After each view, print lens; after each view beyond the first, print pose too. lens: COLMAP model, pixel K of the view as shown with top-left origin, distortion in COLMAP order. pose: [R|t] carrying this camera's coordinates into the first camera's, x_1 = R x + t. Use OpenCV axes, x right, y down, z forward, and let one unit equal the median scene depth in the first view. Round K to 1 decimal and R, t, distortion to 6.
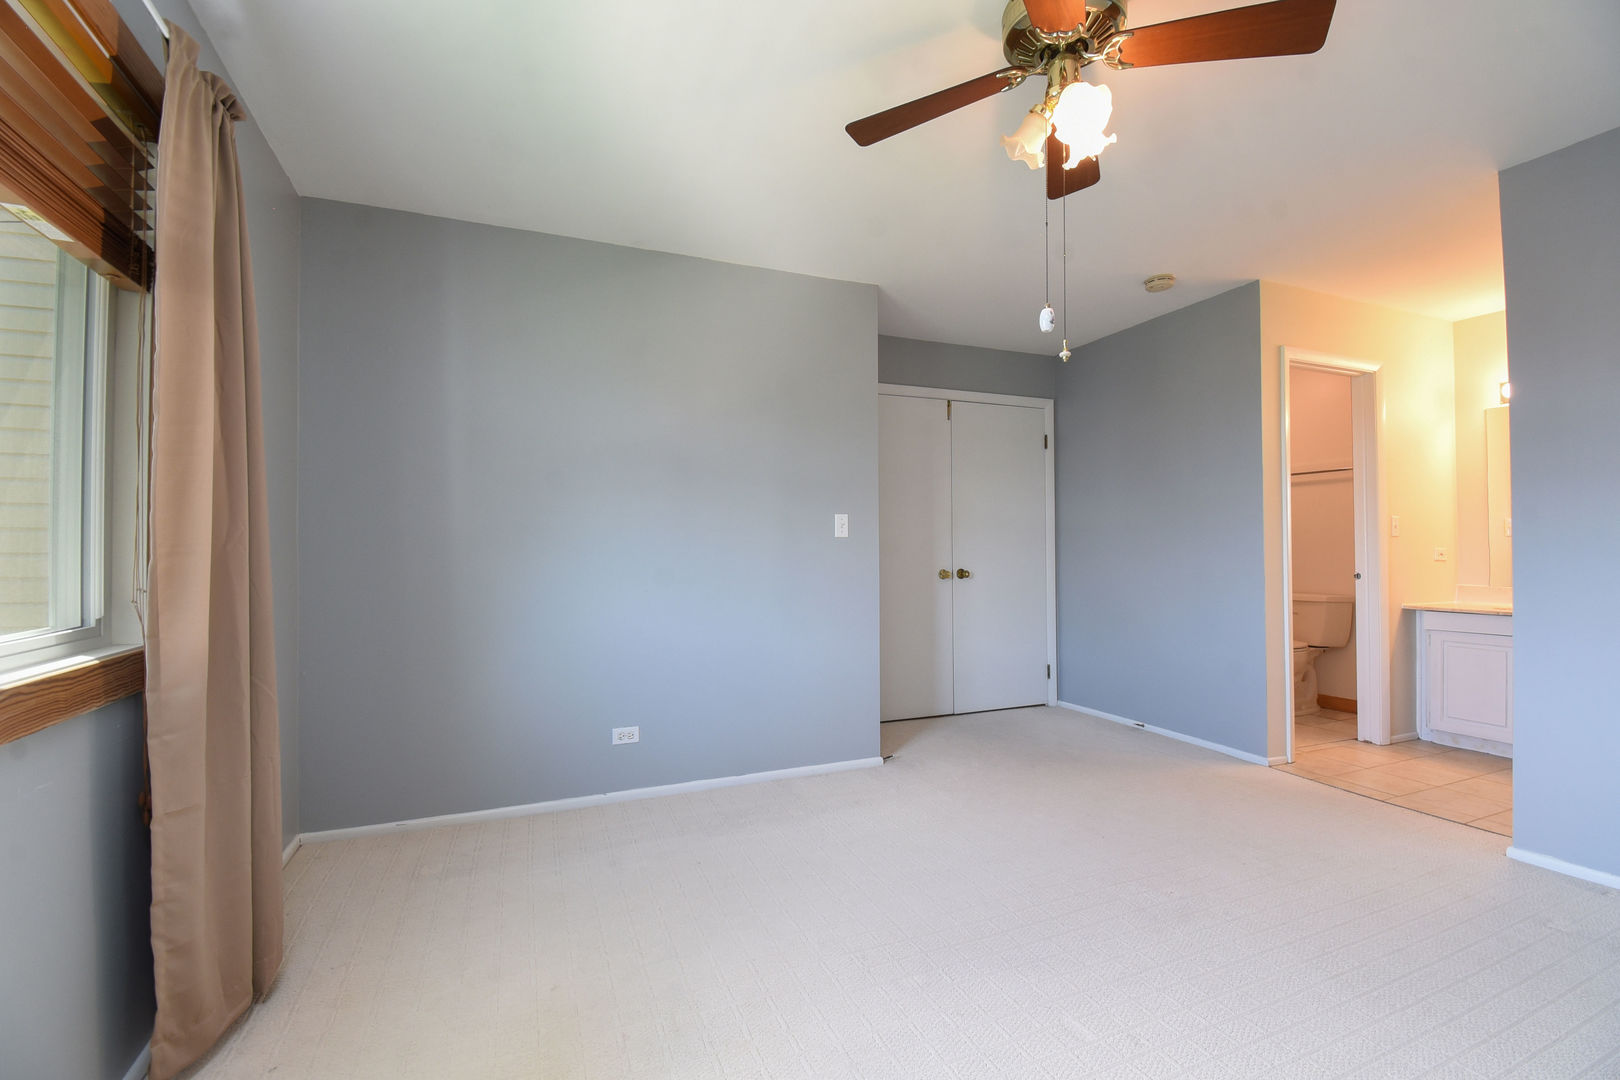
lens RADIAL K [[711.8, 0, 810.0], [0, 711.8, 540.0], [0, 0, 1]] dist [0.026277, -0.029724]
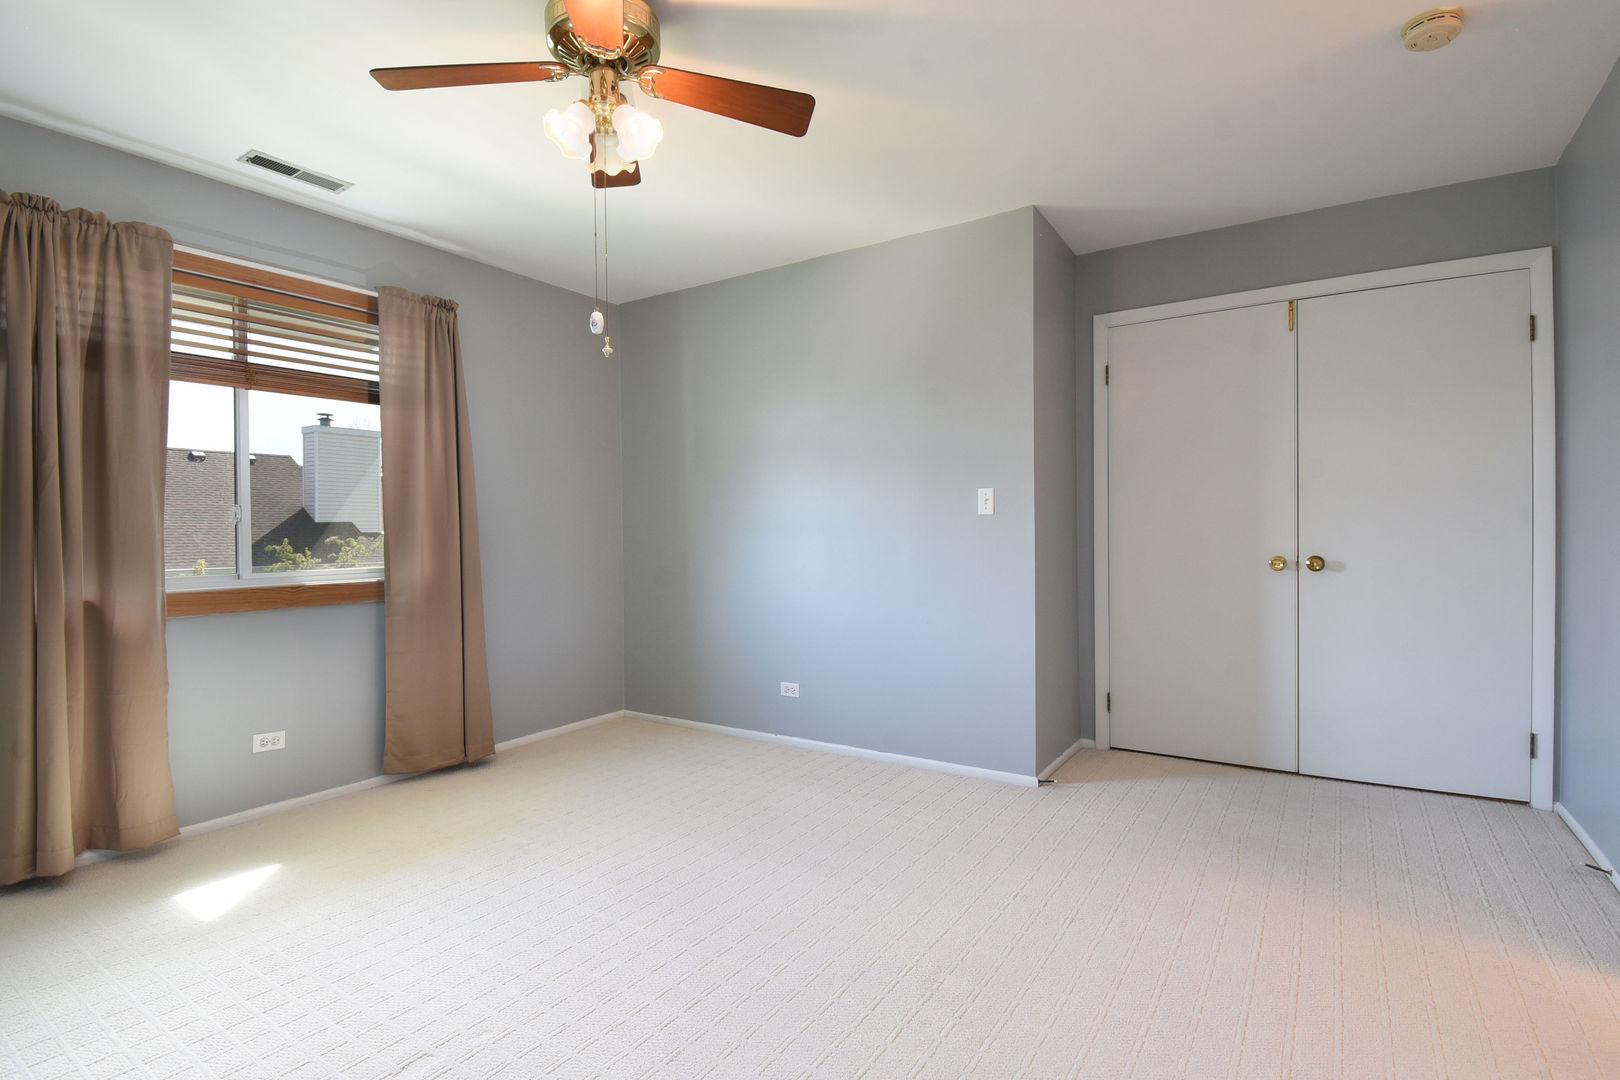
lens RADIAL K [[788.7, 0, 810.0], [0, 788.7, 540.0], [0, 0, 1]] dist [-0.022637, -0.000331]
pose [[0.547166, 0.006898, -0.836995, 0.722492], [0.018163, 0.999633, 0.020112, 0.003867], [0.836827, -0.026207, 0.546840, 0.286703]]
